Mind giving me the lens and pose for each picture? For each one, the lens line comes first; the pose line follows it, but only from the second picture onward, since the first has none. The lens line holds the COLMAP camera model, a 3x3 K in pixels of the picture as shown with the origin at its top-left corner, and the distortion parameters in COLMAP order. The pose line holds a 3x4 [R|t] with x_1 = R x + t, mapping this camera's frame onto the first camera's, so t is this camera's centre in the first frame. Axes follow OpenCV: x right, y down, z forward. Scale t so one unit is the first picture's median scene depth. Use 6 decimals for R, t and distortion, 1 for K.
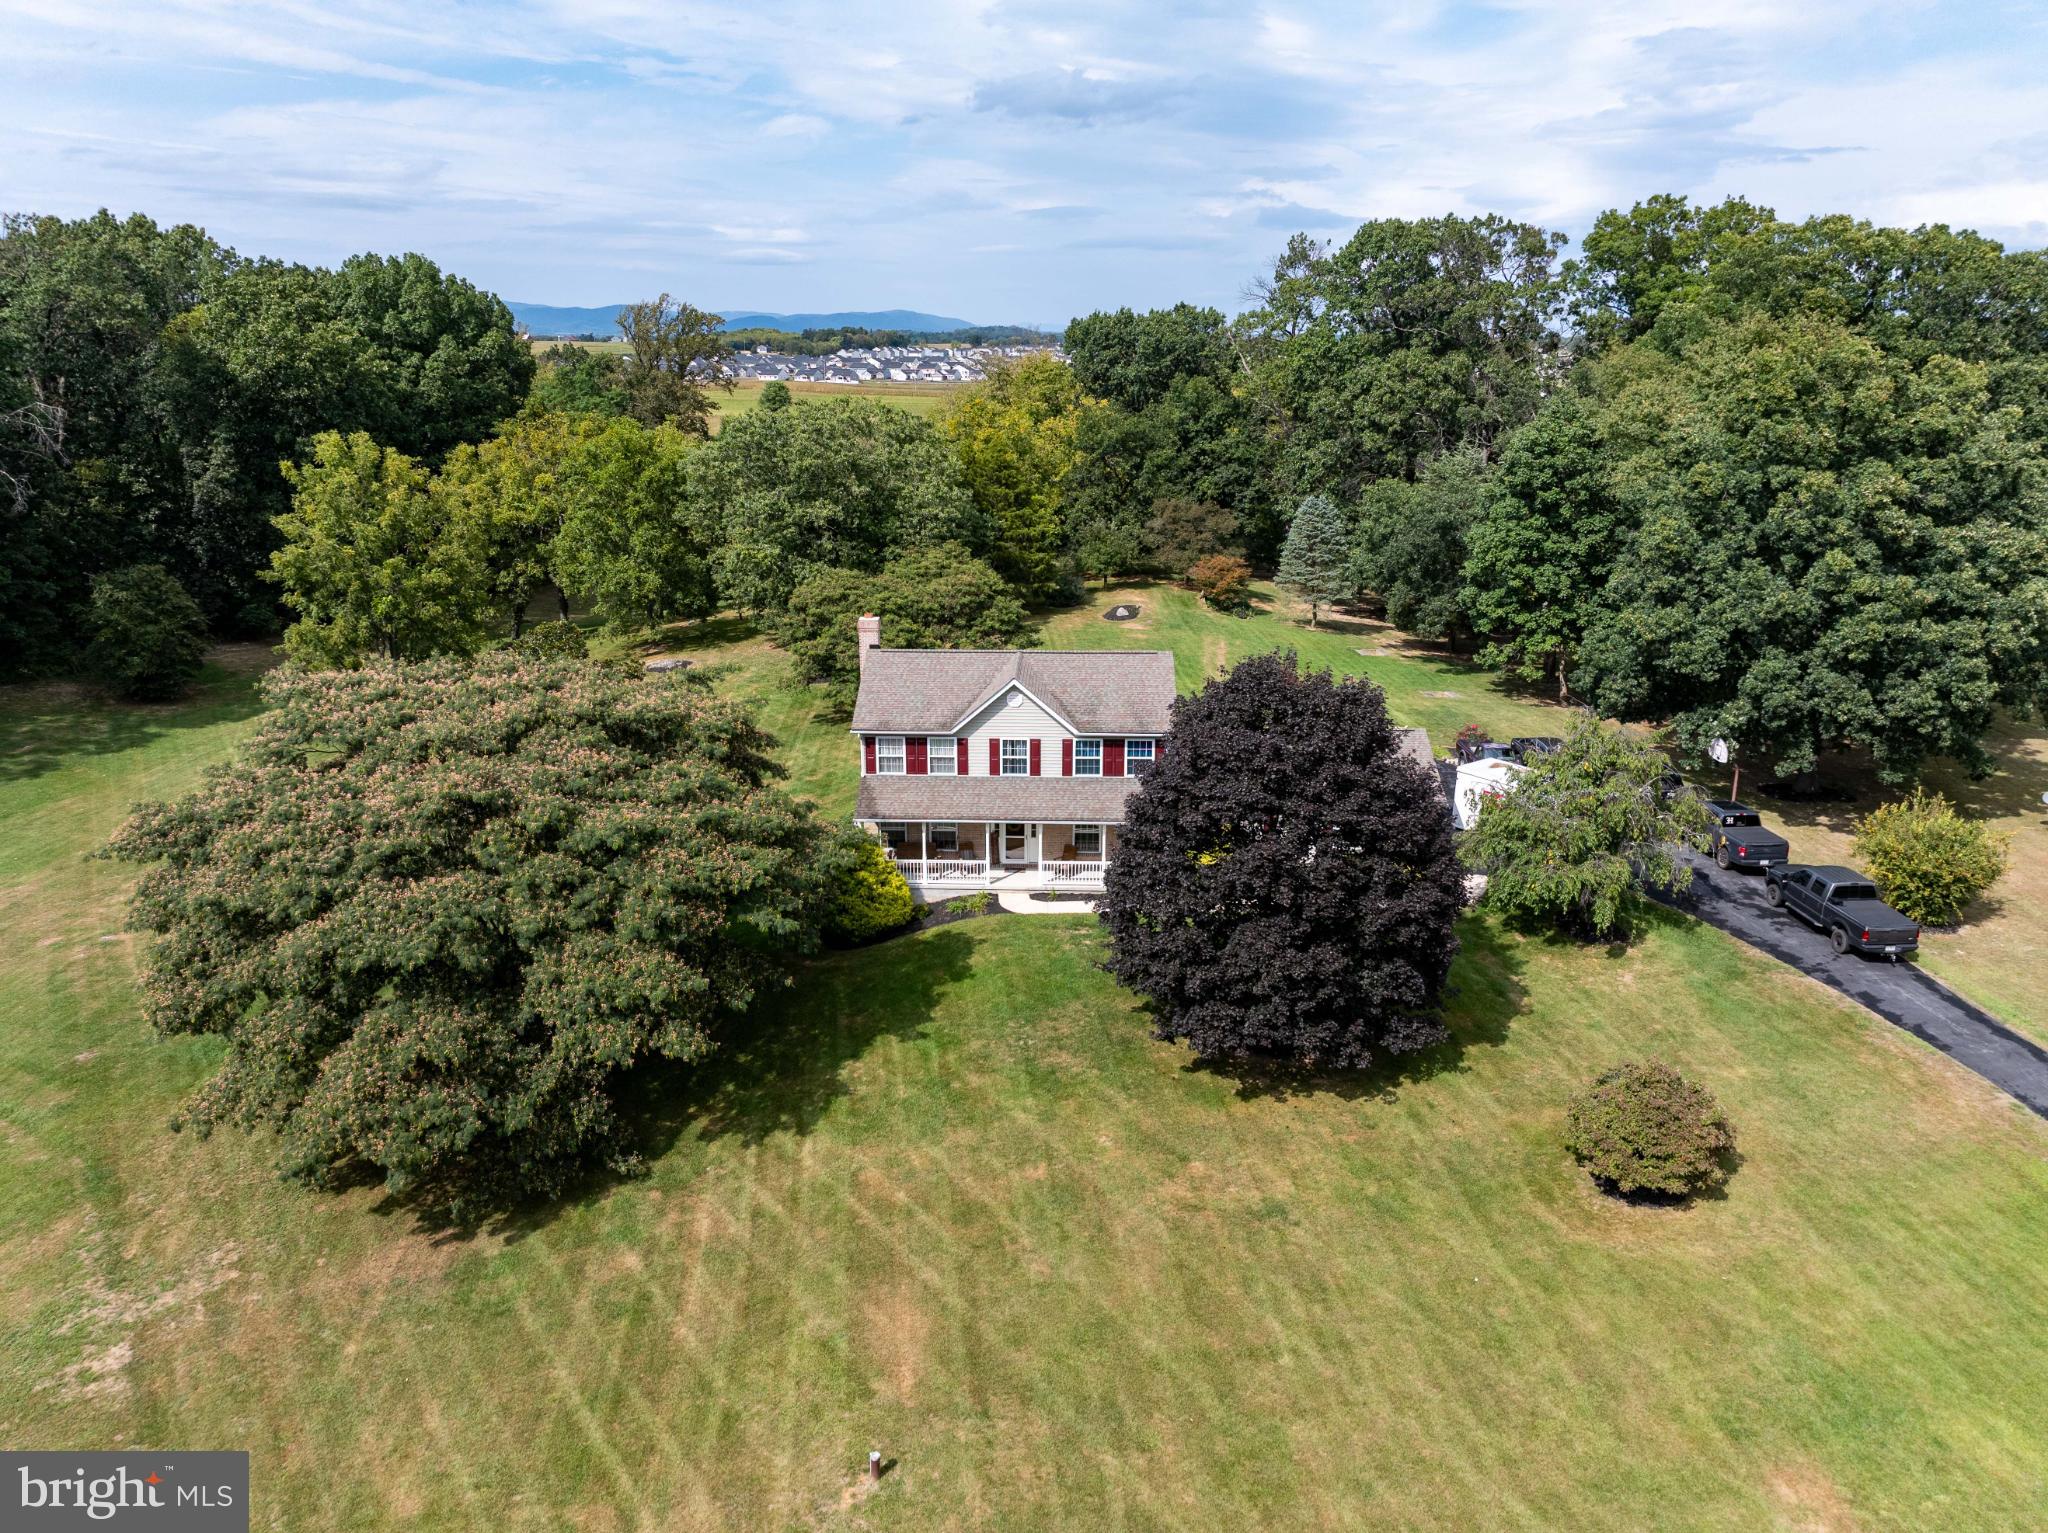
lens RADIAL K [[1456.7, 0, 1027.9], [0, 1456.7, 765.0], [0, 0, 1]] dist [-0.040969, 0.012241]
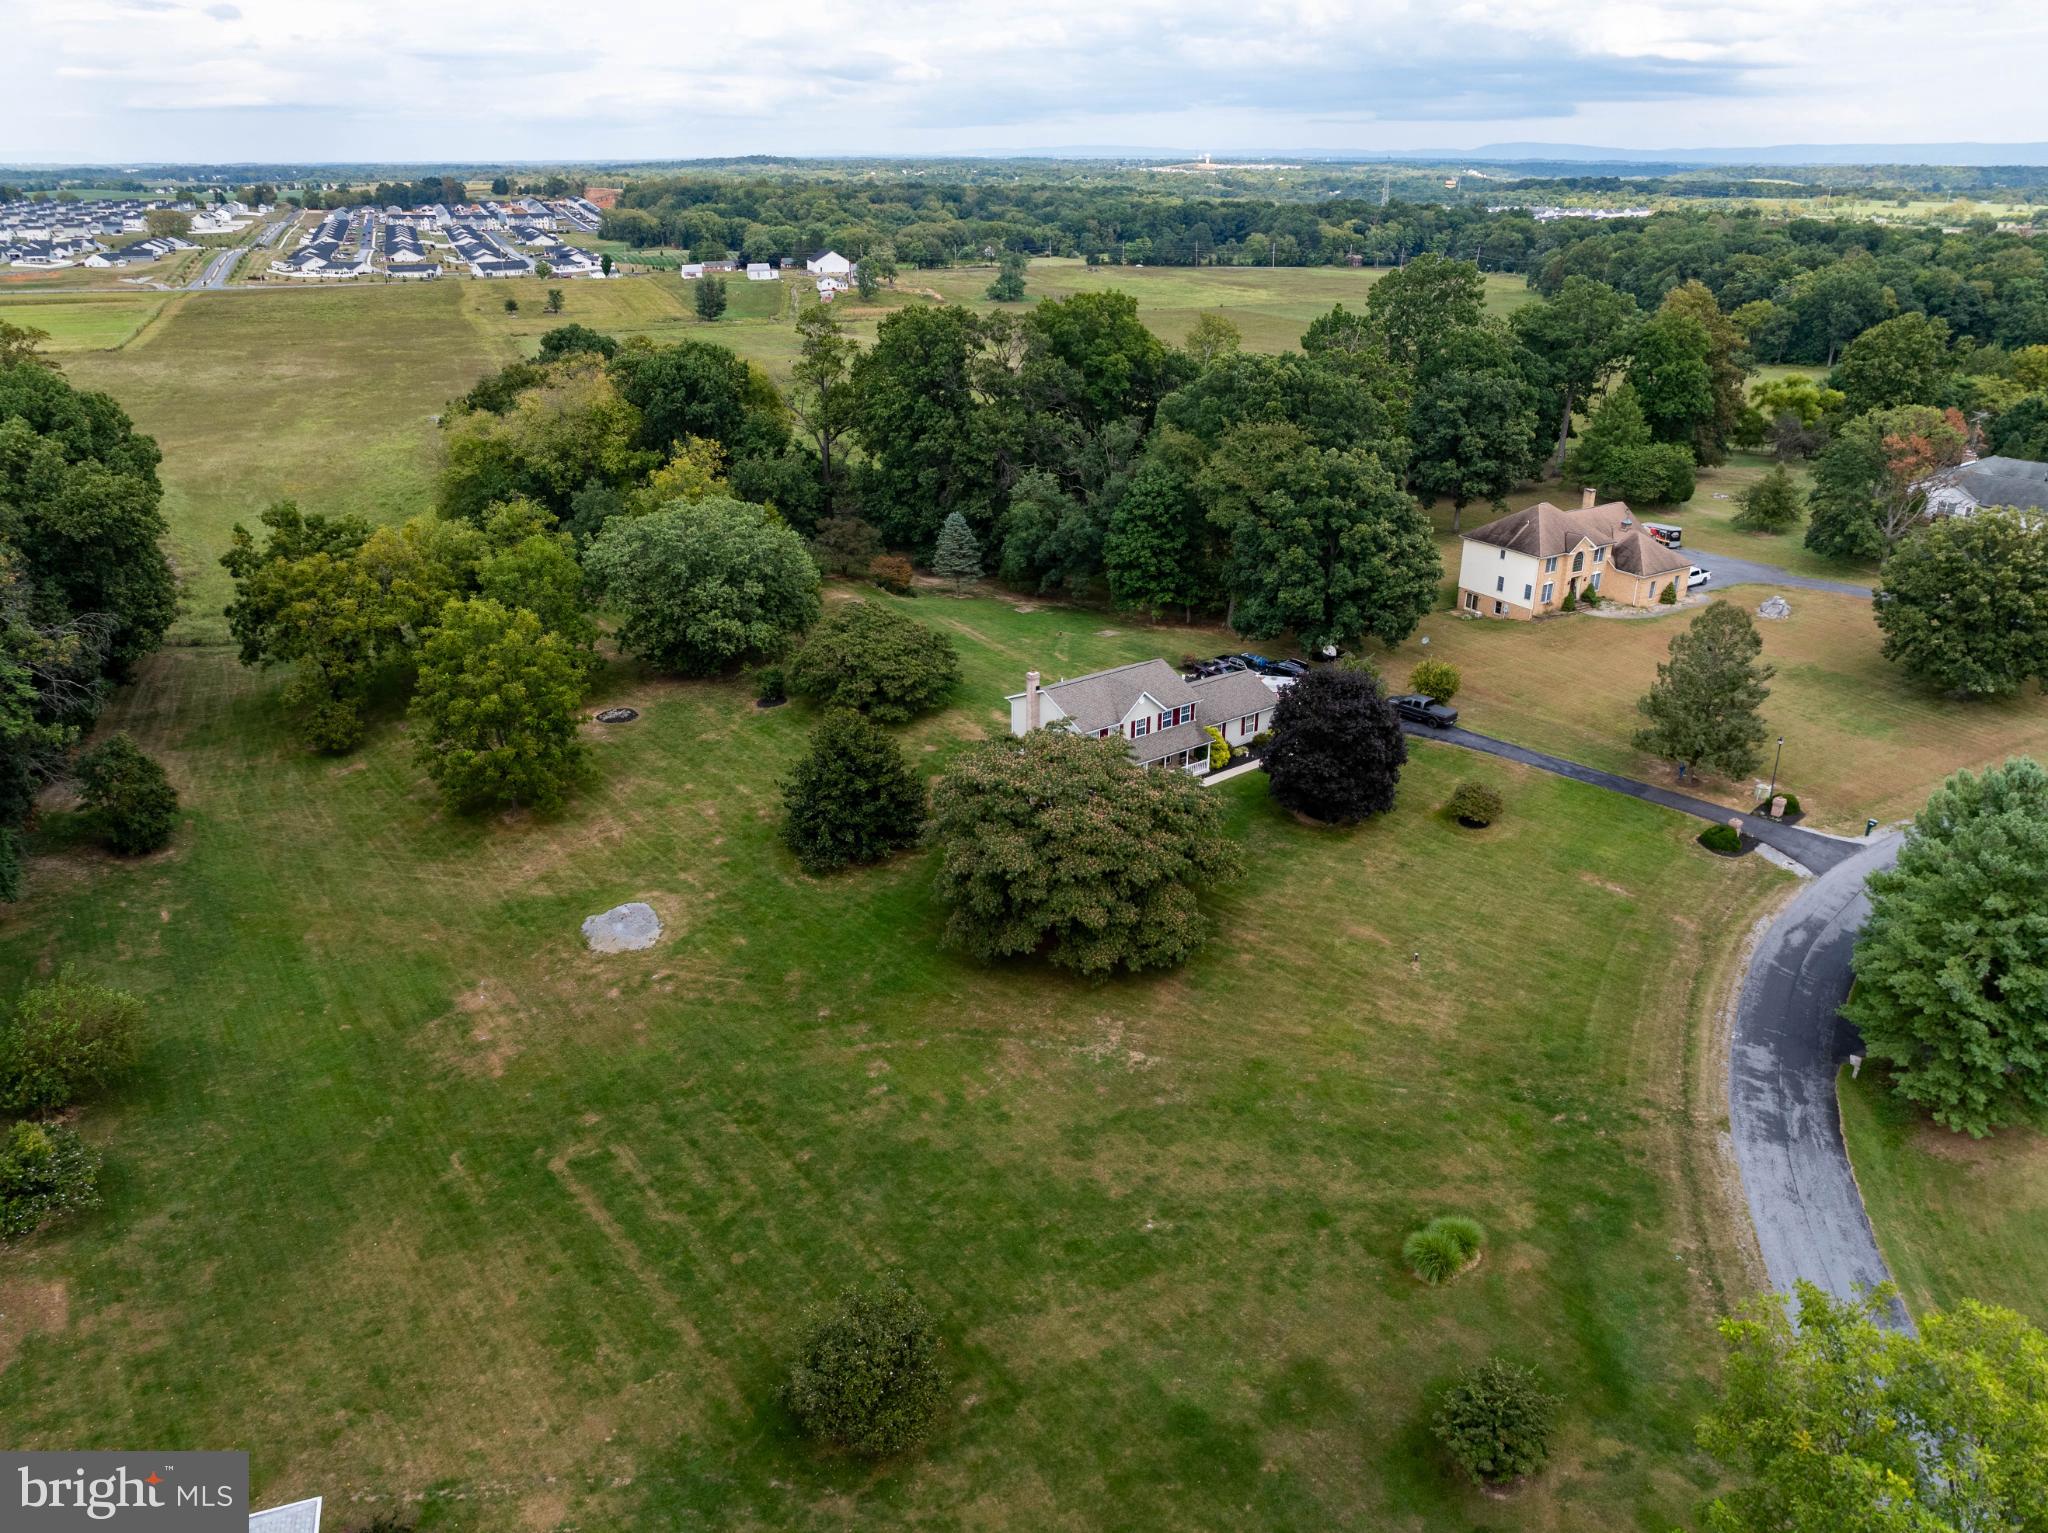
lens RADIAL K [[1456.7, 0, 1022.8], [0, 1456.7, 765.1], [0, 0, 1]] dist [-0.040969, 0.012241]
pose [[0.771871, -0.241968, 0.587934, -1.350966], [0.173257, 0.969800, 0.171668, -0.333276], [-0.611717, -0.030642, 0.790483, -0.518022]]
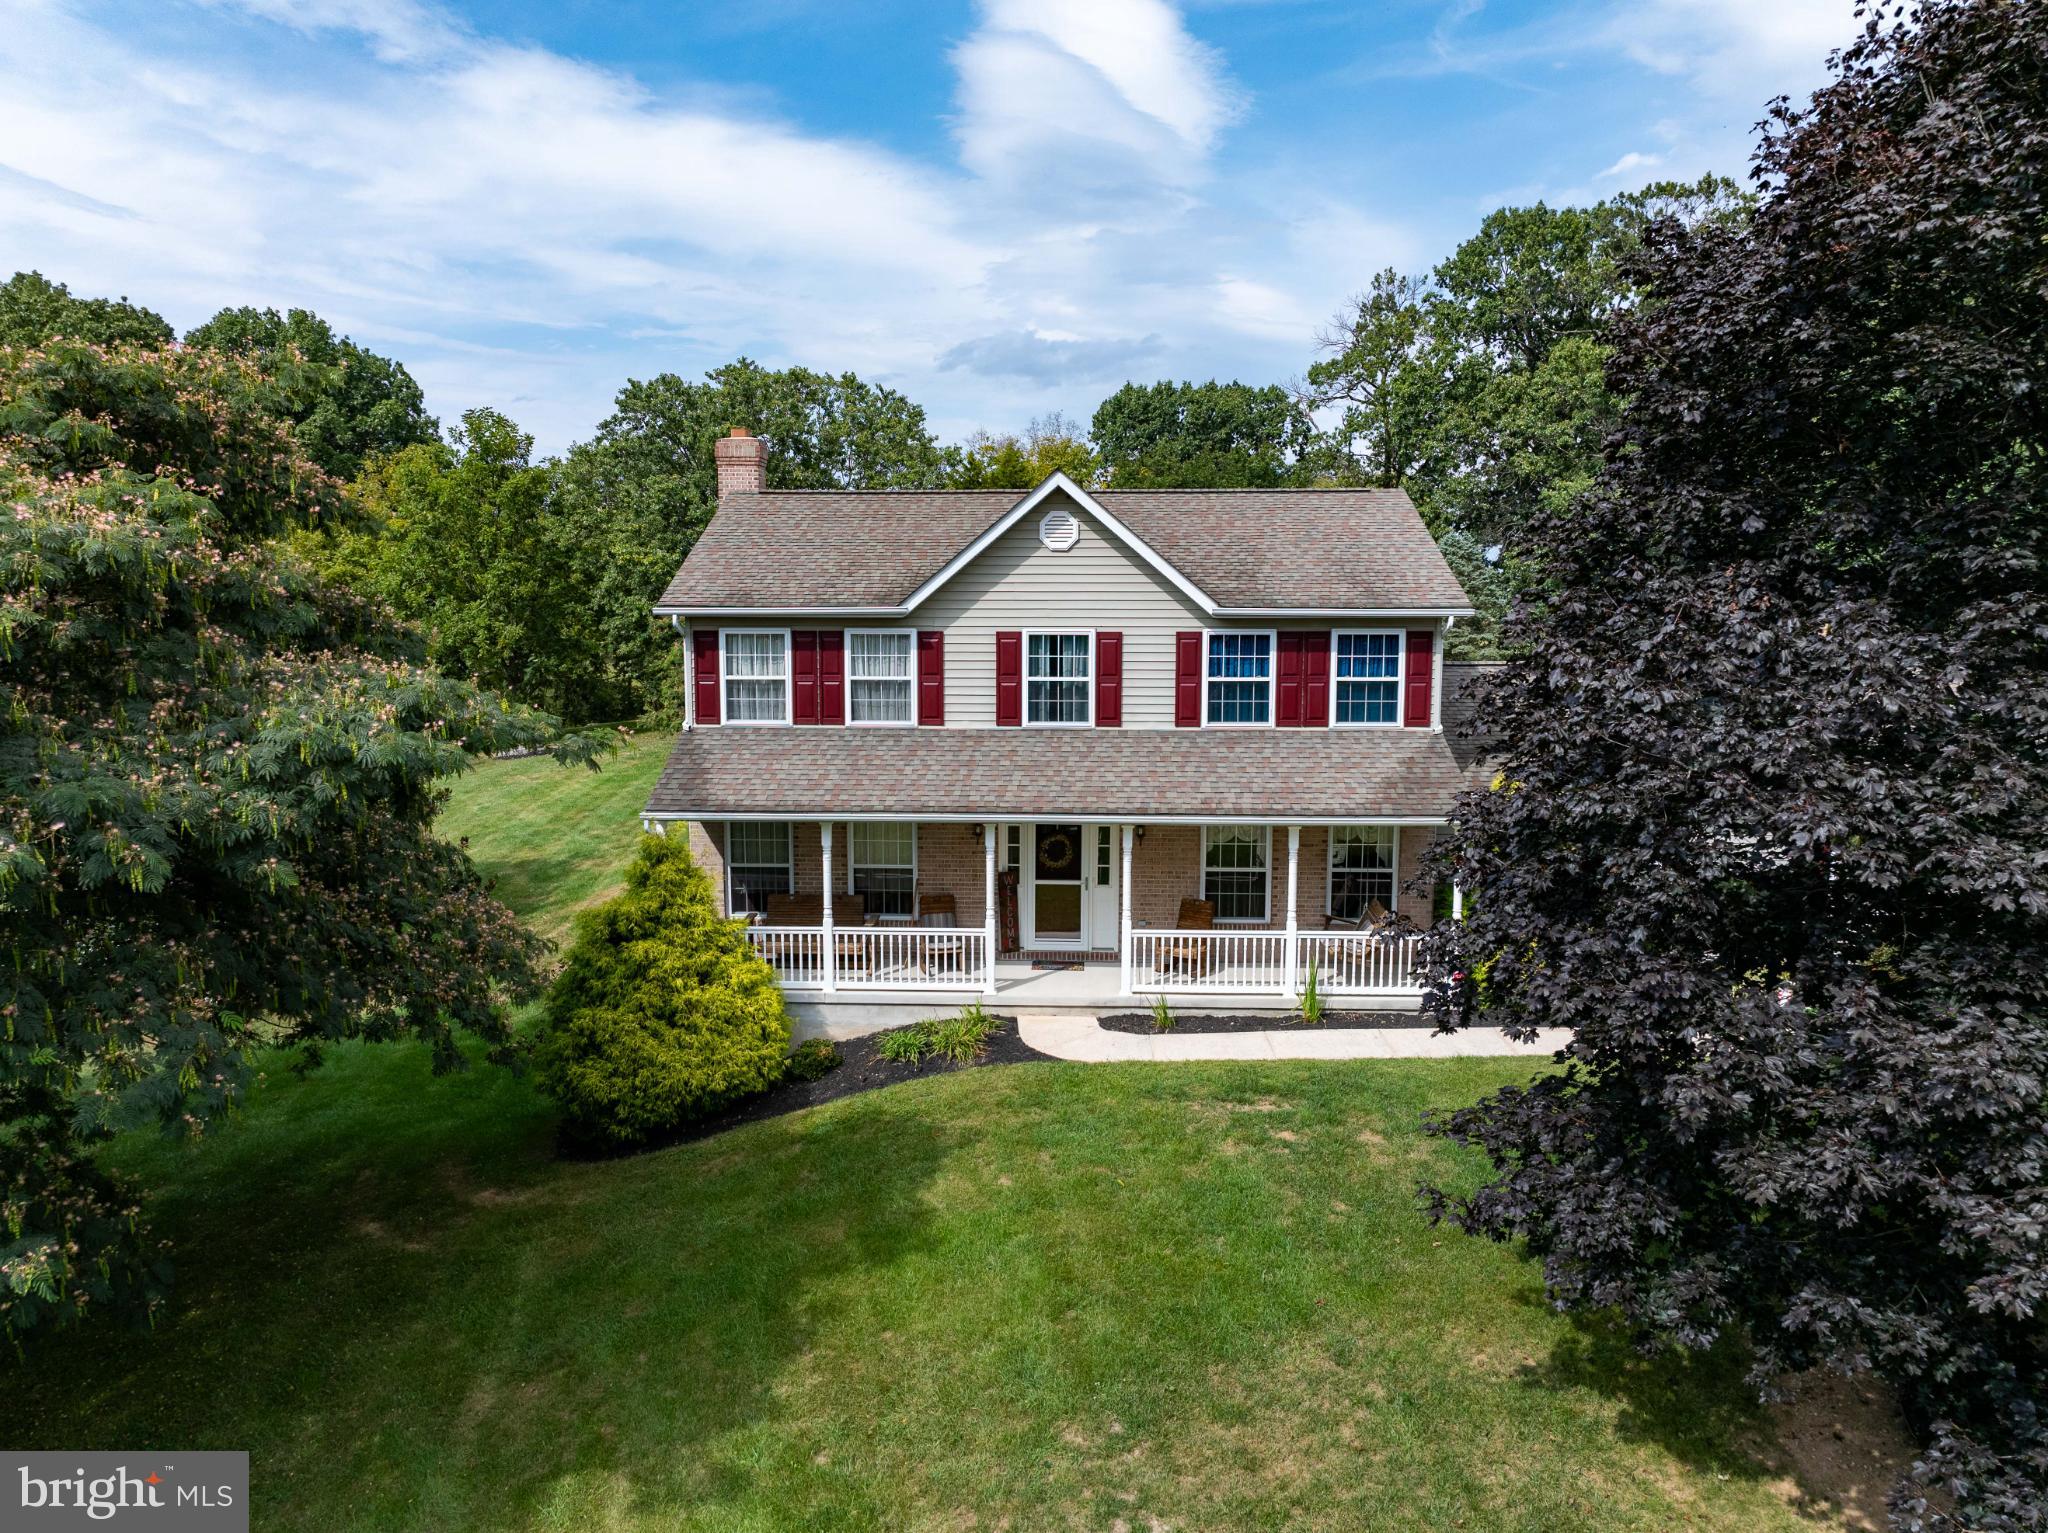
lens RADIAL K [[1456.7, 0, 1015.6], [0, 1456.7, 754.8], [0, 0, 1]] dist [-0.040969, 0.012241]
pose [[0.999894, 0.001447, -0.014460, -0.014991], [-0.003891, 0.985361, -0.170439, 0.084554], [0.014002, 0.170477, 0.985262, 0.602003]]
